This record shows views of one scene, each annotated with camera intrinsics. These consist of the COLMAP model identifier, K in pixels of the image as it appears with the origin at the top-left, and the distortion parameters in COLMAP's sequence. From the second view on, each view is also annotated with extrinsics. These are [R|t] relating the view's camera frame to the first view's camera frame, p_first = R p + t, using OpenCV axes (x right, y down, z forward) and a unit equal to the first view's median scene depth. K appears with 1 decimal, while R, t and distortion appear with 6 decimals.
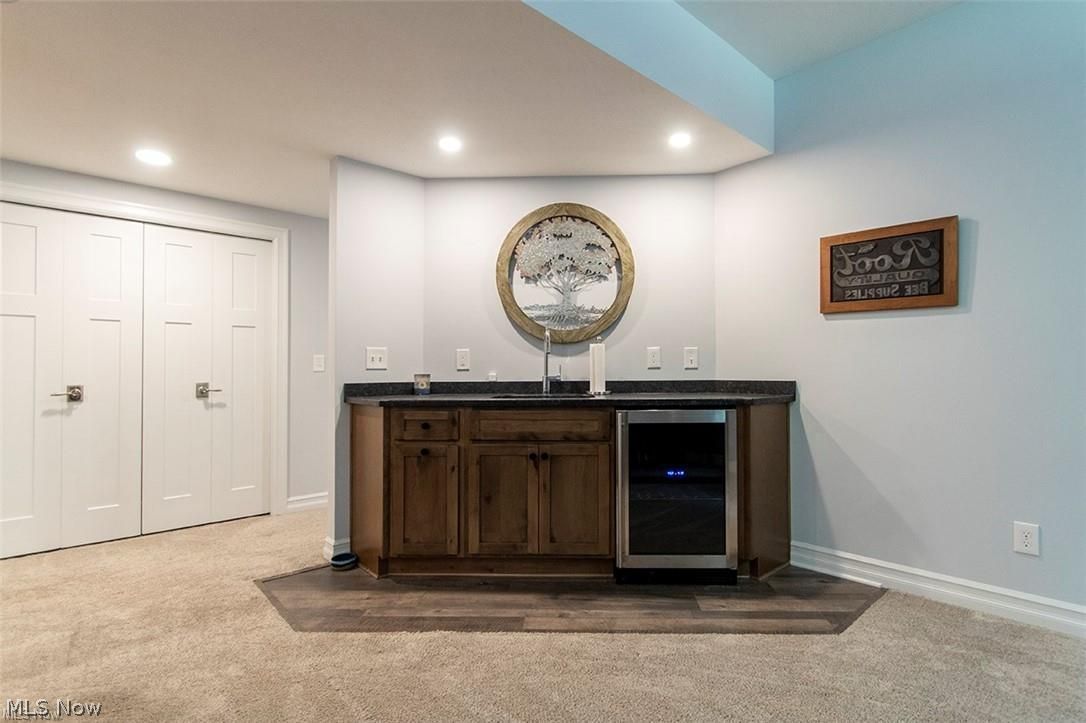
lens RADIAL K [[500.3, 0, 542.9], [0, 500.3, 359.6], [0, 0, 1]] dist [-0.000614, -0.000029]
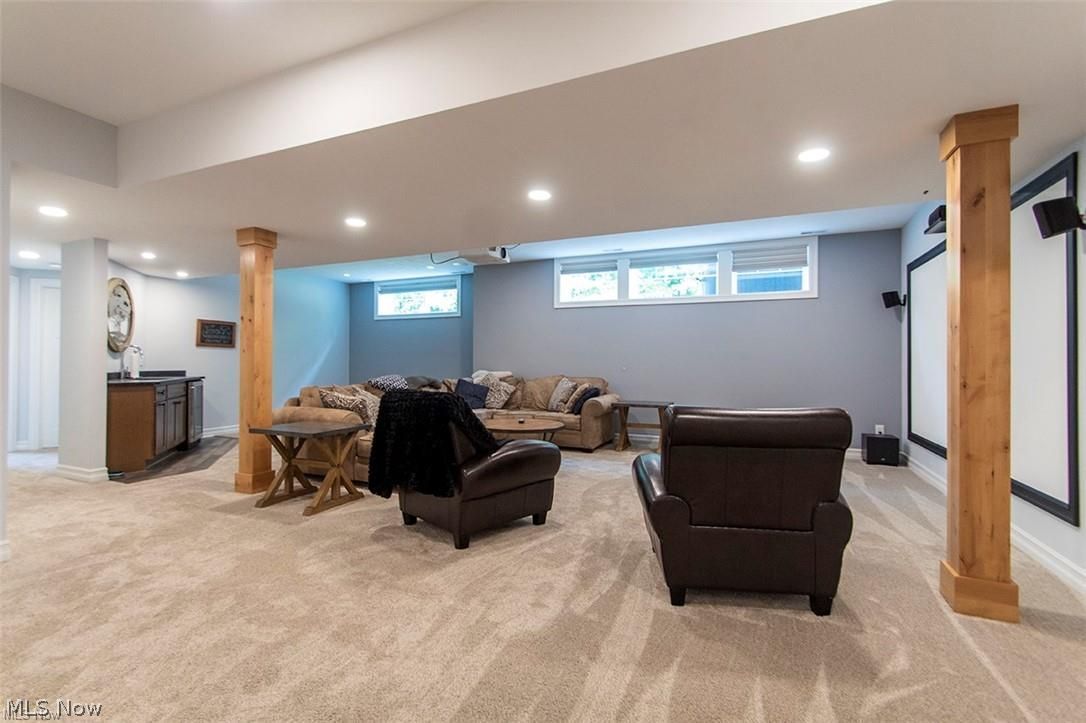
lens RADIAL K [[500.3, 0, 543.4], [0, 500.3, 363.4], [0, 0, 1]] dist [-0.000614, -0.000029]
pose [[-0.359435, 0.009078, 0.933126, -2.812508], [-0.006257, 0.999907, -0.012138, 0.026395], [-0.933149, -0.010201, -0.359344, 0.211727]]
